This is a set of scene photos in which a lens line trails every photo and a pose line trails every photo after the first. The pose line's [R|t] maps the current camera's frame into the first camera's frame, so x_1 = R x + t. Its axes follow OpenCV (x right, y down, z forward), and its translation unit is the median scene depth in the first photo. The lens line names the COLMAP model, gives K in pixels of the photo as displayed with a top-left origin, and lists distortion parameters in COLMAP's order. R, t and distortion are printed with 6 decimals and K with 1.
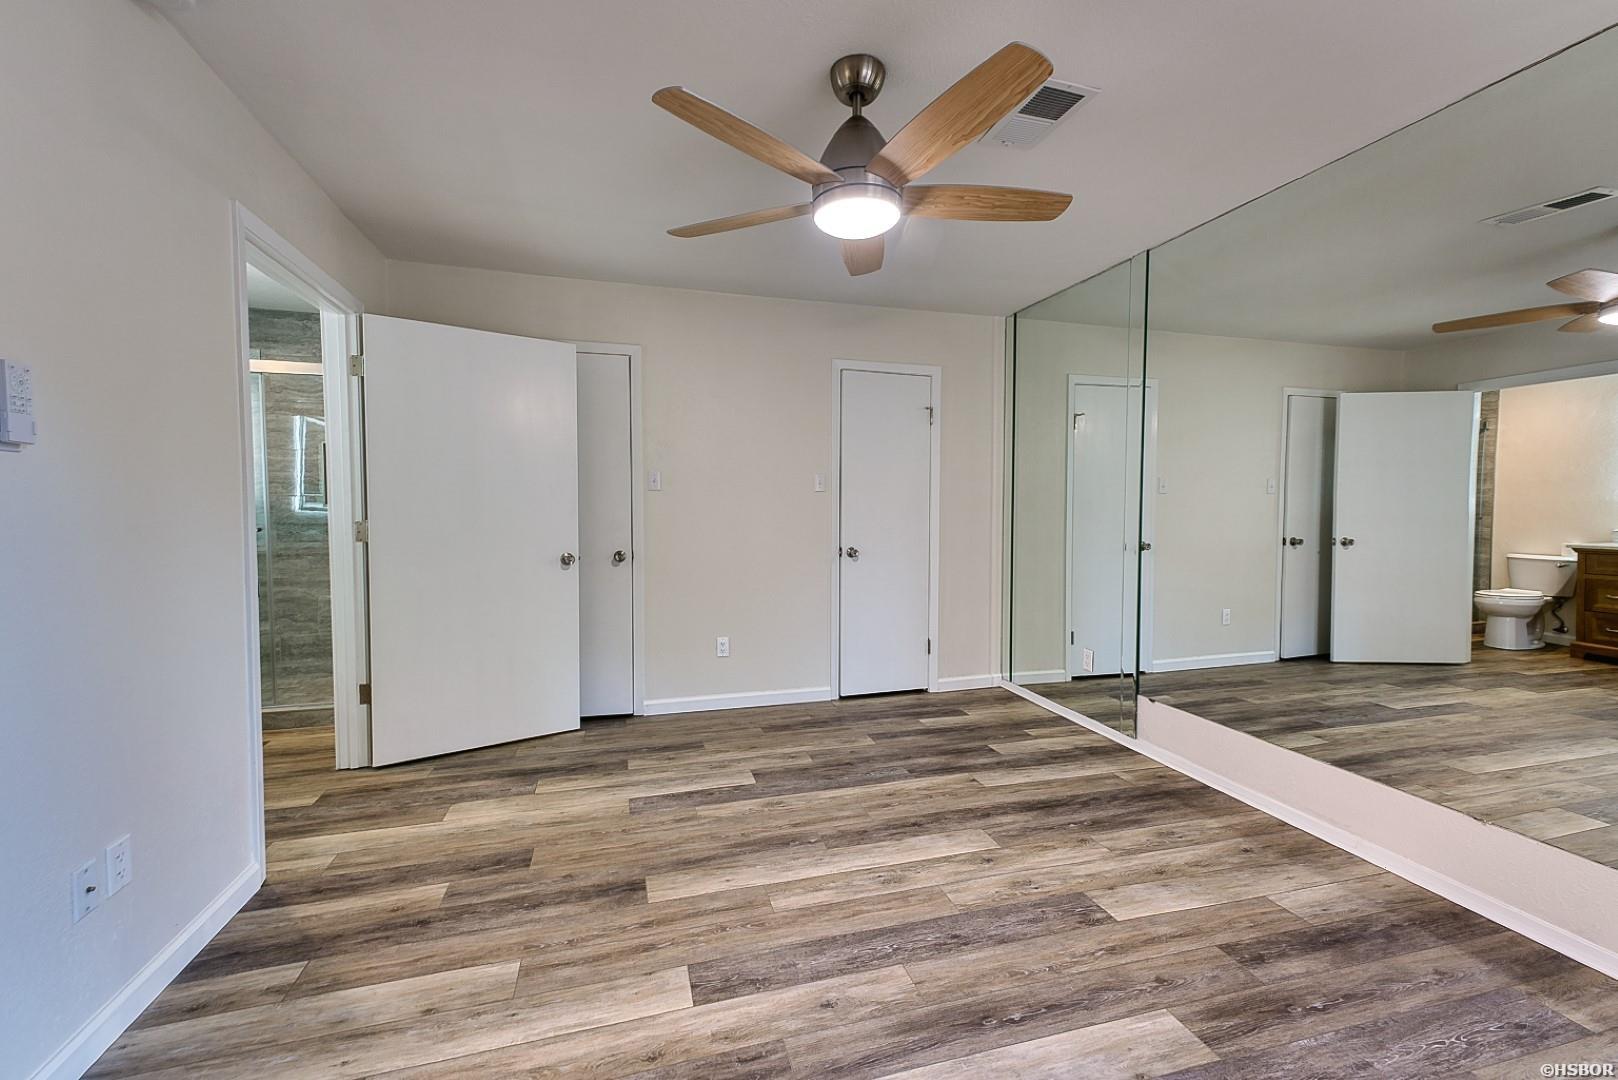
lens RADIAL K [[650.0, 0, 813.9], [0, 650.0, 534.4], [0, 0, 1]] dist [0.010491, -0.000297]
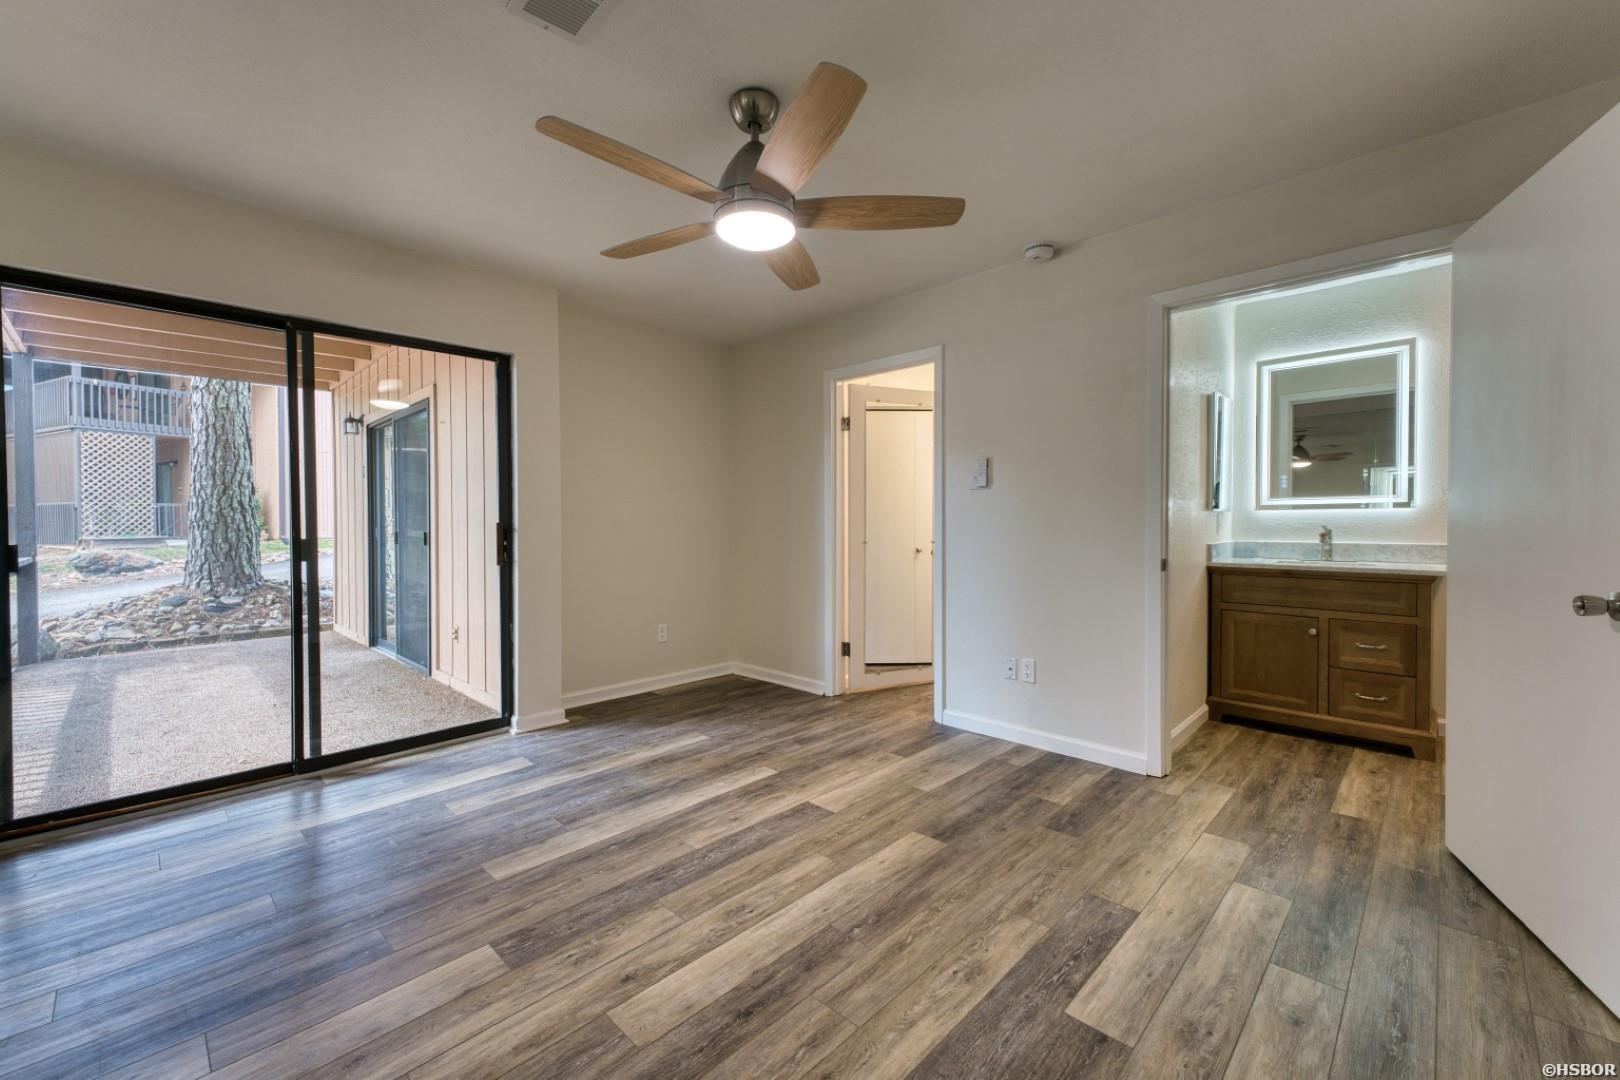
lens RADIAL K [[650.8, 0, 814.9], [0, 650.8, 534.4], [0, 0, 1]] dist [0.010491, -0.000297]
pose [[-0.867278, 0.009666, -0.497730, 0.488831], [-0.017616, 0.998589, 0.050089, -0.040776], [0.497512, 0.052209, -0.865884, 1.881321]]
